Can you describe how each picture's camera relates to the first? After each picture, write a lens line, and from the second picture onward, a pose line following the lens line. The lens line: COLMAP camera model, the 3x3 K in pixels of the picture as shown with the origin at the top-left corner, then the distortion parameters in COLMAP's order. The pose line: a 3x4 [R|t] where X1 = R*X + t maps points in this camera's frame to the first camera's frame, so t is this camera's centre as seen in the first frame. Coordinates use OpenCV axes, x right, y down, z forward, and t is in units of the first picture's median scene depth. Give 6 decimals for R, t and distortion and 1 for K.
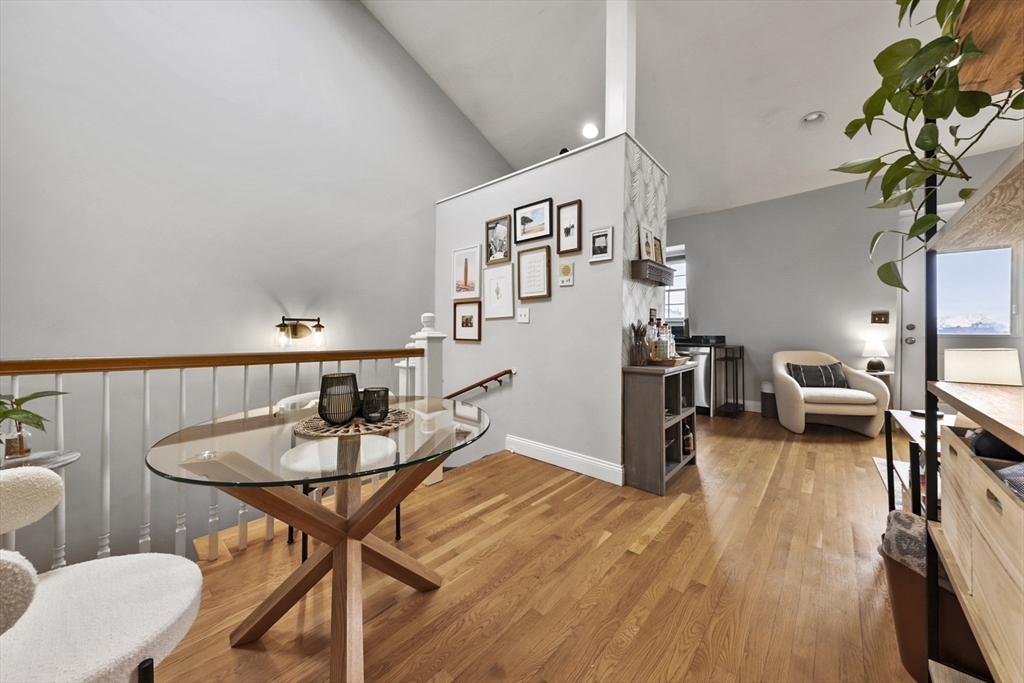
lens RADIAL K [[365.1, 0, 523.9], [0, 365.1, 325.9], [0, 0, 1]] dist [0.016464, -0.000358]
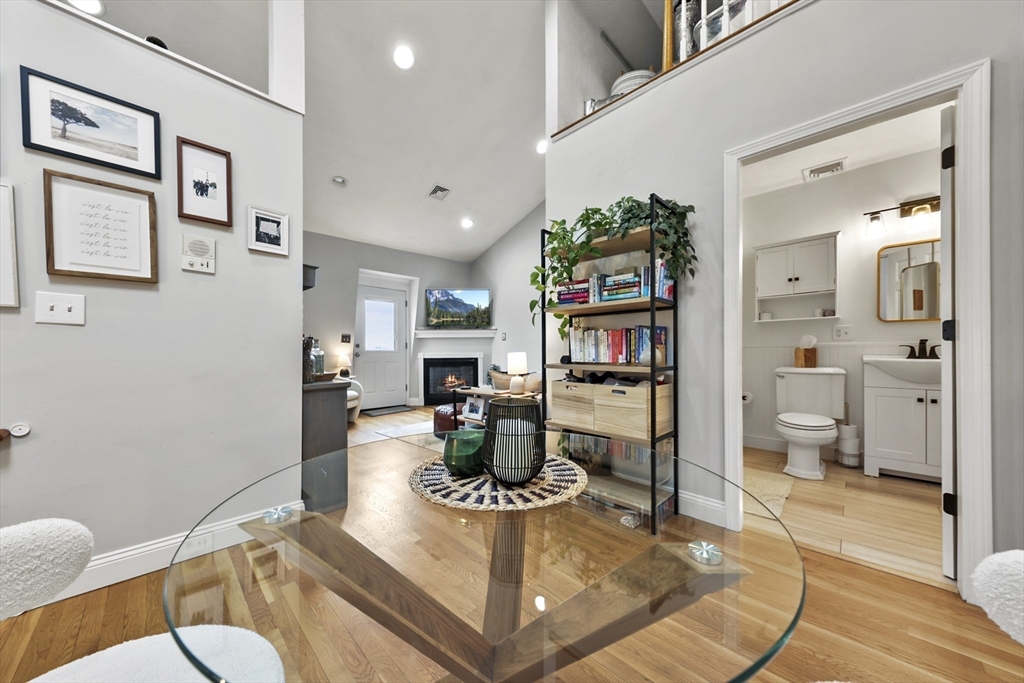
lens RADIAL K [[349.6, 0, 501.4], [0, 349.6, 351.9], [0, 0, 1]] dist [0.004075, -0.001132]
pose [[0.062439, -0.003544, 0.998042, -0.457784], [-0.011251, 0.999928, 0.004255, 0.021380], [-0.997985, -0.011495, 0.062395, 0.421740]]
